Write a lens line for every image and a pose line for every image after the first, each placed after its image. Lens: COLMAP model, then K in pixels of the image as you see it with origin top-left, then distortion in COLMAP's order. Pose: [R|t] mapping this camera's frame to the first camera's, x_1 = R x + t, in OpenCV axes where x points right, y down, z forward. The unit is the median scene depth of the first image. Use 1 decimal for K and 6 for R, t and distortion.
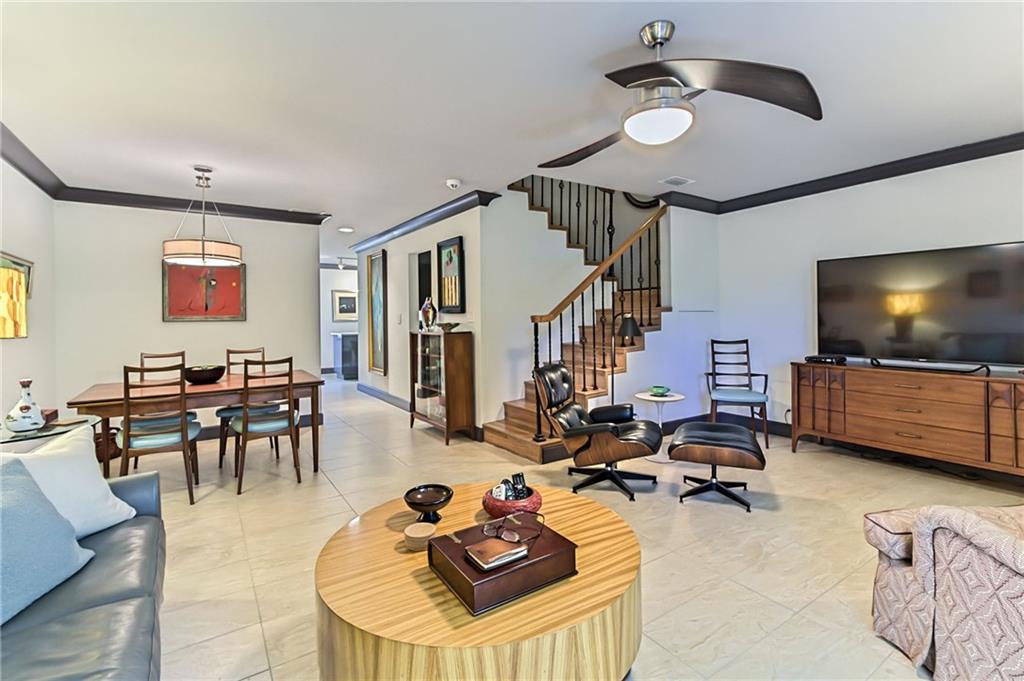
lens RADIAL K [[466.5, 0, 517.5], [0, 466.5, 326.2], [0, 0, 1]] dist [-0.003970, 0.000479]
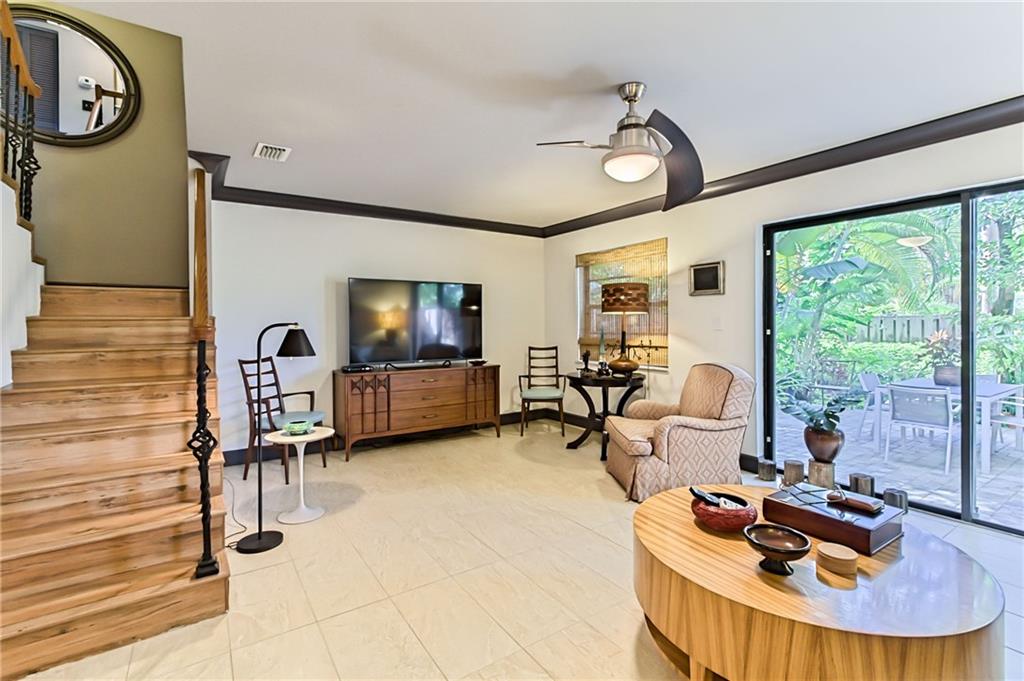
lens RADIAL K [[466.5, 0, 517.5], [0, 466.5, 326.2], [0, 0, 1]] dist [-0.003970, 0.000479]
pose [[-0.004483, 0.008706, 0.999952, -0.446166], [0.030517, 0.999498, -0.008565, -0.007274], [-0.999524, 0.030477, -0.004746, 0.636619]]
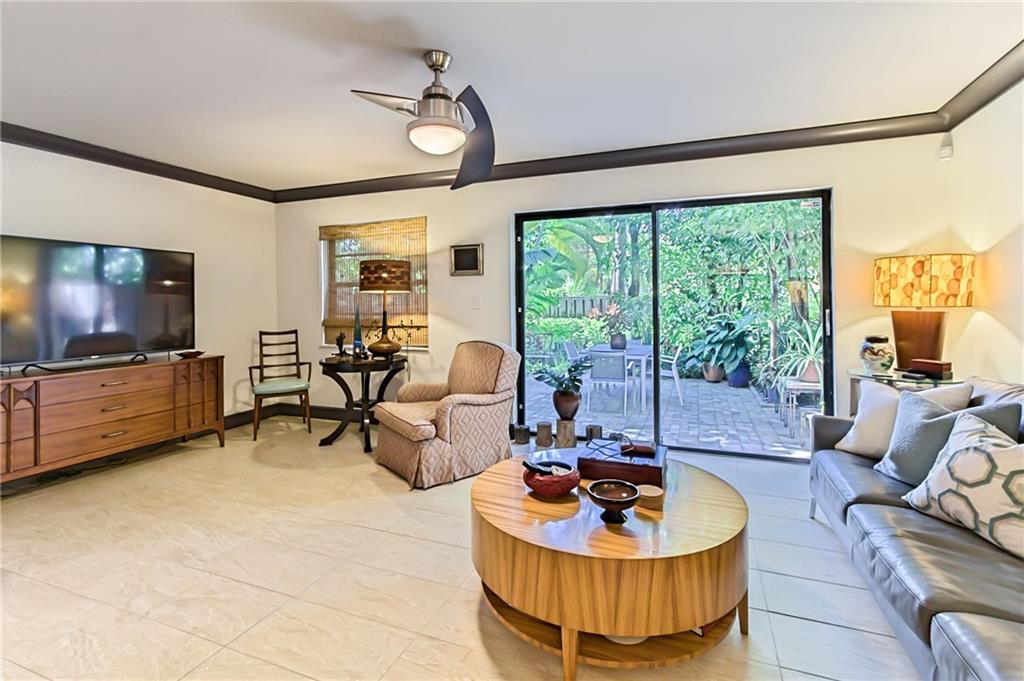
lens RADIAL K [[473.5, 0, 515.0], [0, 473.5, 301.3], [0, 0, 1]] dist [0.000364, 0.001489]
pose [[-0.567385, 0.019236, 0.823228, -0.379527], [0.036690, 0.999325, 0.001937, -0.010511], [-0.822635, 0.031304, -0.567708, 0.740749]]
